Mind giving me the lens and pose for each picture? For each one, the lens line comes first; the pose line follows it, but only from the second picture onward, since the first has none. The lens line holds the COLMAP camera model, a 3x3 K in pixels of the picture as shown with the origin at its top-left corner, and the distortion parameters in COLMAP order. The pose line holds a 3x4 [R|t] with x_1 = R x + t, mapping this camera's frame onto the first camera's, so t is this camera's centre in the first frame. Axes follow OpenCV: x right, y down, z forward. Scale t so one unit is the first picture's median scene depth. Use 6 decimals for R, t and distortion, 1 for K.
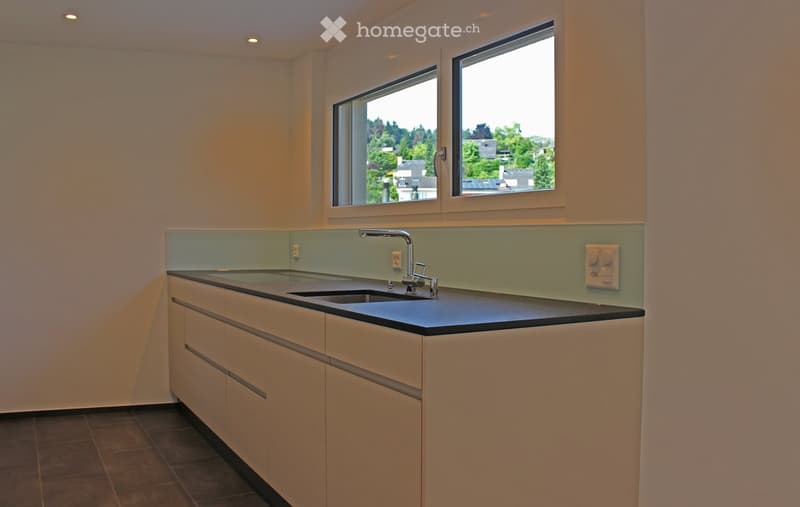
lens RADIAL K [[686.2, 0, 400.0], [0, 686.2, 253.5], [0, 0, 1]] dist [-0.008305, -0.003791]
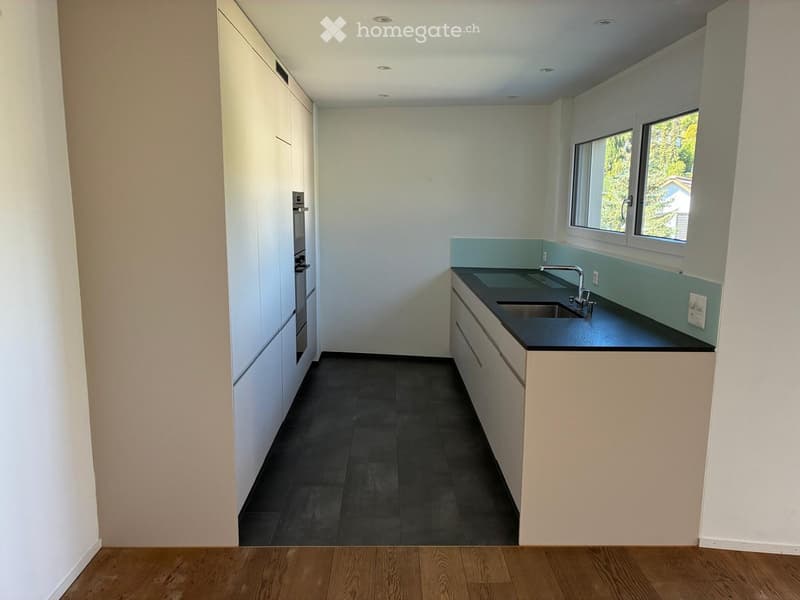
lens RADIAL K [[620.0, 0, 400.0], [0, 620.0, 300.0], [0, 0, 1]] dist [0.005302, 0.001241]
pose [[0.876008, 0.088375, -0.474130, 0.236131], [-0.029055, 0.990953, 0.131025, -0.094324], [0.481420, -0.101003, 0.870651, -0.223256]]
